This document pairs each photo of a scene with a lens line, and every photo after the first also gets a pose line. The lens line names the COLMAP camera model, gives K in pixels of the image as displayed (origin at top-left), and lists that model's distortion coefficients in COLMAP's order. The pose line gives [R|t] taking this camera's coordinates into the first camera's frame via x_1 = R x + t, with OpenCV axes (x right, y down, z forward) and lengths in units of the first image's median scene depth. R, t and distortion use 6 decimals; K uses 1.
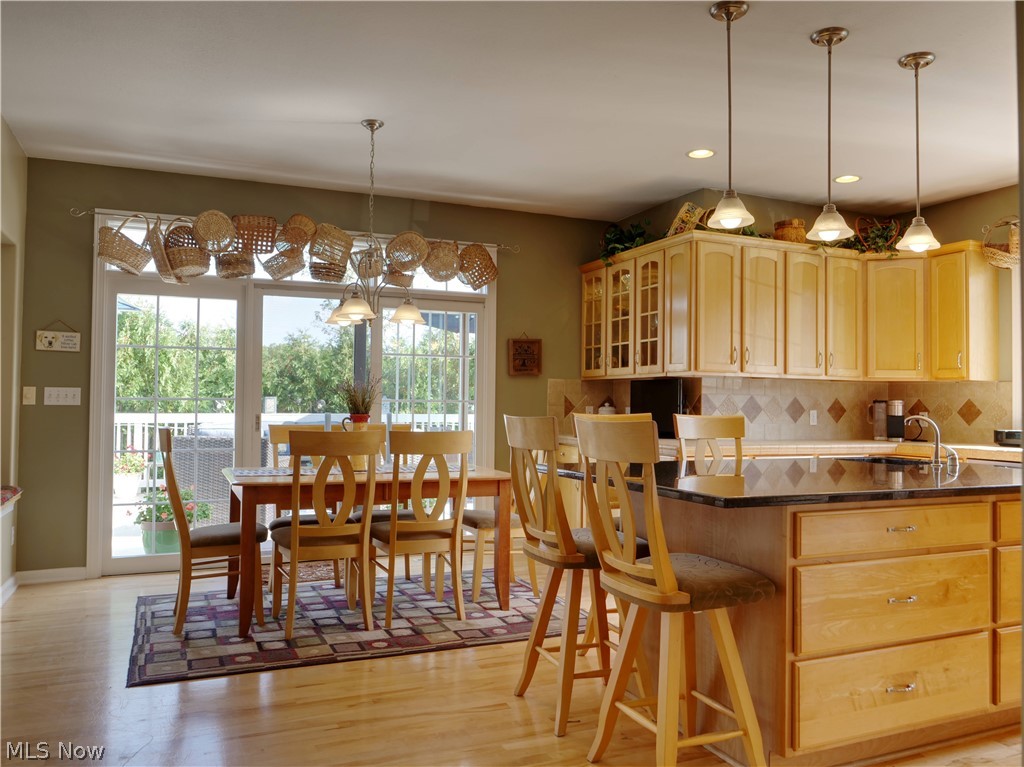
lens RADIAL K [[796.6, 0, 515.4], [0, 796.6, 386.8], [0, 0, 1]] dist [-0.014818, 0.011654]
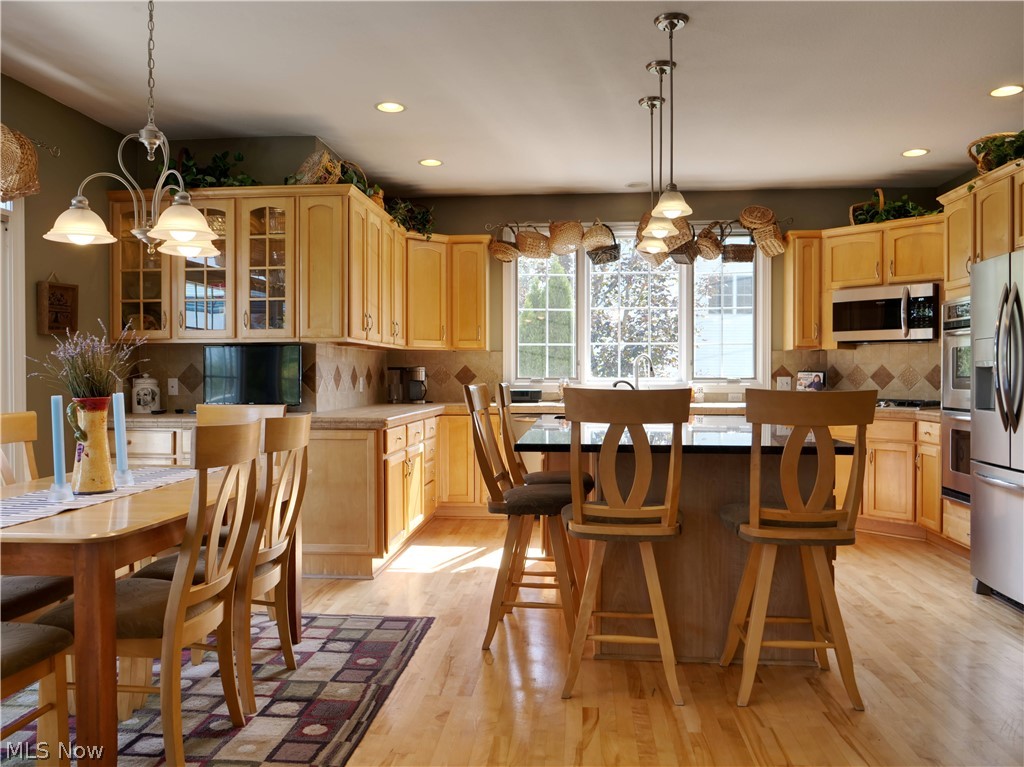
lens RADIAL K [[796.6, 0, 514.3], [0, 796.6, 383.5], [0, 0, 1]] dist [-0.014818, 0.011654]
pose [[0.482459, -0.026836, 0.875507, -0.466765], [-0.009980, 0.999297, 0.036130, -0.001737], [-0.875862, -0.026169, 0.481852, 0.359144]]
